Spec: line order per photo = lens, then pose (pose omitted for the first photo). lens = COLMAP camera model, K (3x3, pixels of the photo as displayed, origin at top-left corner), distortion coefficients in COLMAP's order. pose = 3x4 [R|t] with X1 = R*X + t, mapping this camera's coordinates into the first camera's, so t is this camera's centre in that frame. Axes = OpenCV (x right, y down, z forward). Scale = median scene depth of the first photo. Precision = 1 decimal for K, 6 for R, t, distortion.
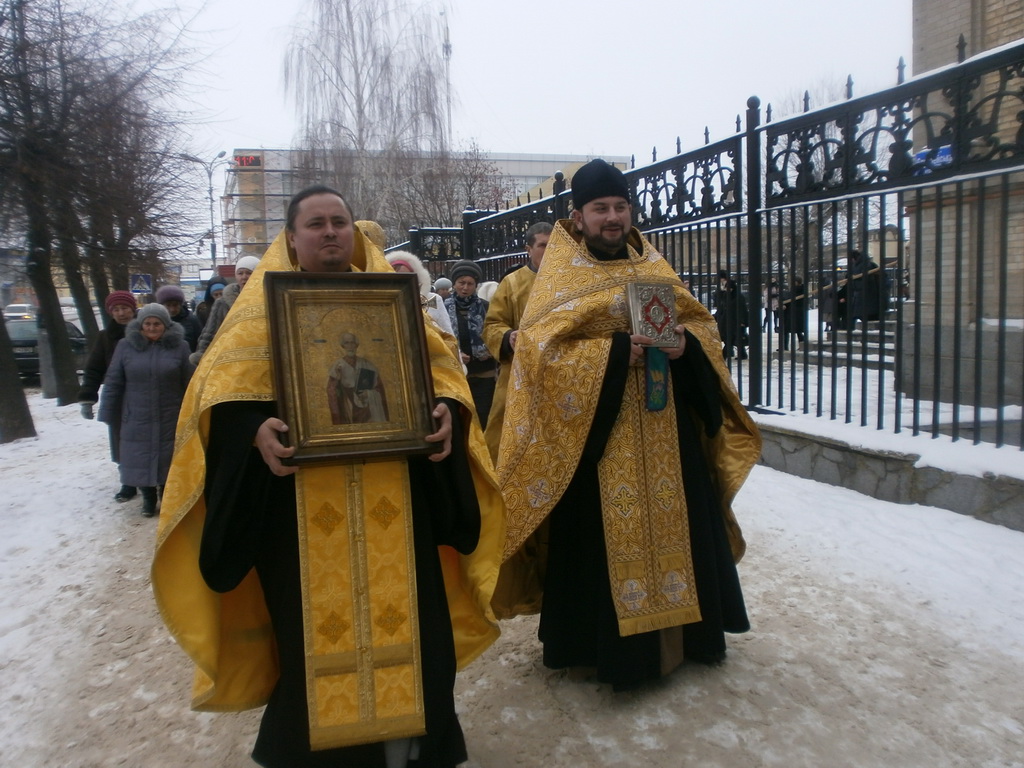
lens RADIAL K [[917.2, 0, 516.5], [0, 917.2, 386.4], [0, 0, 1]] dist [-0.083717, 0.141913]
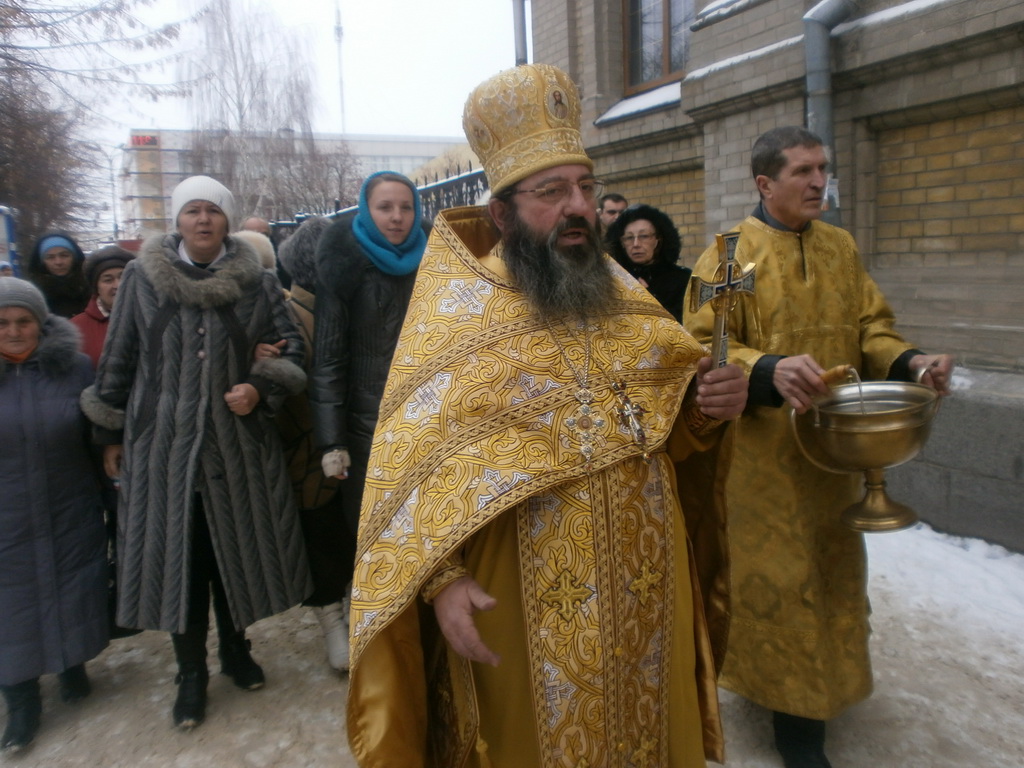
lens RADIAL K [[917.2, 0, 516.5], [0, 917.2, 386.4], [0, 0, 1]] dist [-0.083717, 0.141913]
pose [[0.995081, -0.007207, 0.098807, 0.094777], [0.004099, 0.999492, 0.031618, 0.024724], [-0.098985, -0.031057, 0.994604, -0.331310]]
